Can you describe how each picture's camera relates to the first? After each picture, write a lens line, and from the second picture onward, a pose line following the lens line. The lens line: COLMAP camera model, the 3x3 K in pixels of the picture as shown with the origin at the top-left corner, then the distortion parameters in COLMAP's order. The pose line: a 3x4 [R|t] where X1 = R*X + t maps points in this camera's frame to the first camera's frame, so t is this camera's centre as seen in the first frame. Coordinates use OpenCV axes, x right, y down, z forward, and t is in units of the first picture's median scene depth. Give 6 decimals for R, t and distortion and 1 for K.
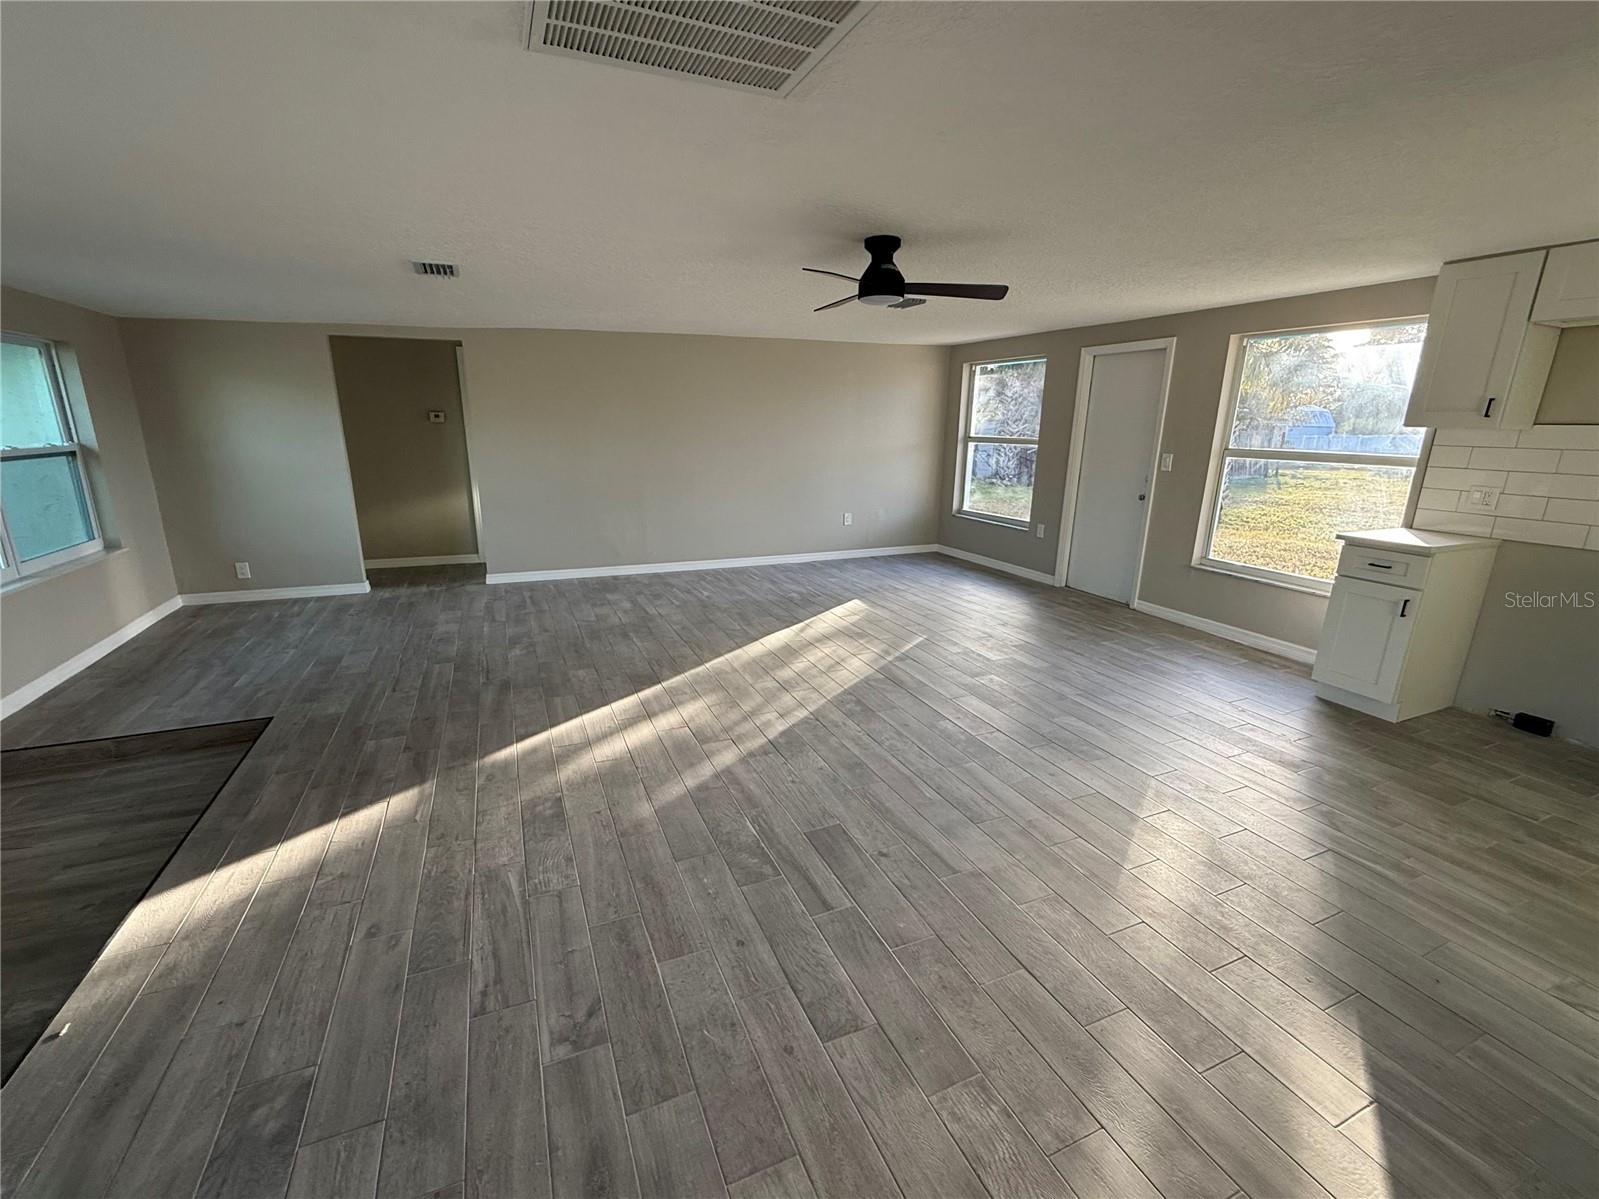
lens RADIAL K [[646.0, 0, 787.5], [0, 646.0, 591.4], [0, 0, 1]] dist [-0.000125, 0.000377]
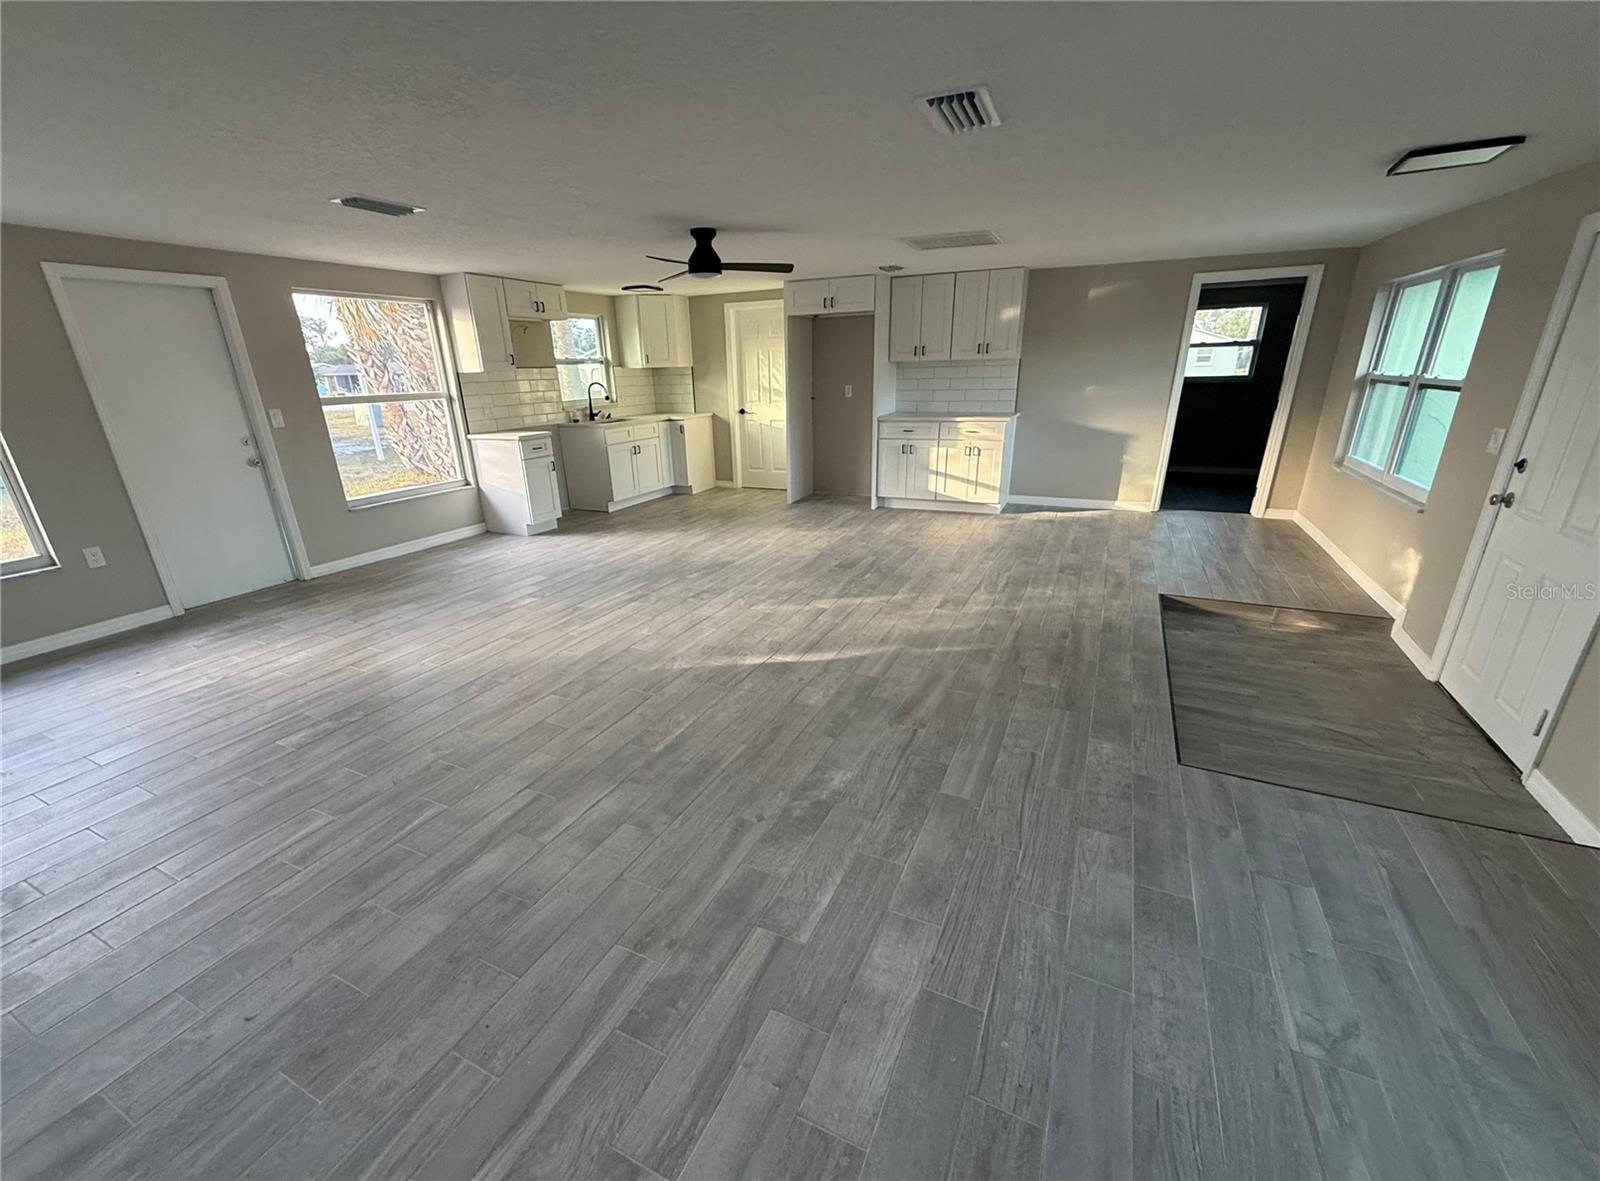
lens RADIAL K [[646.4, 0, 784.6], [0, 646.4, 596.3], [0, 0, 1]] dist [-0.000125, 0.000377]
pose [[-0.635175, -0.257854, 0.728055, -0.850075], [0.215383, 0.846101, 0.487569, -0.374914], [-0.741729, 0.466502, -0.481885, 1.370905]]
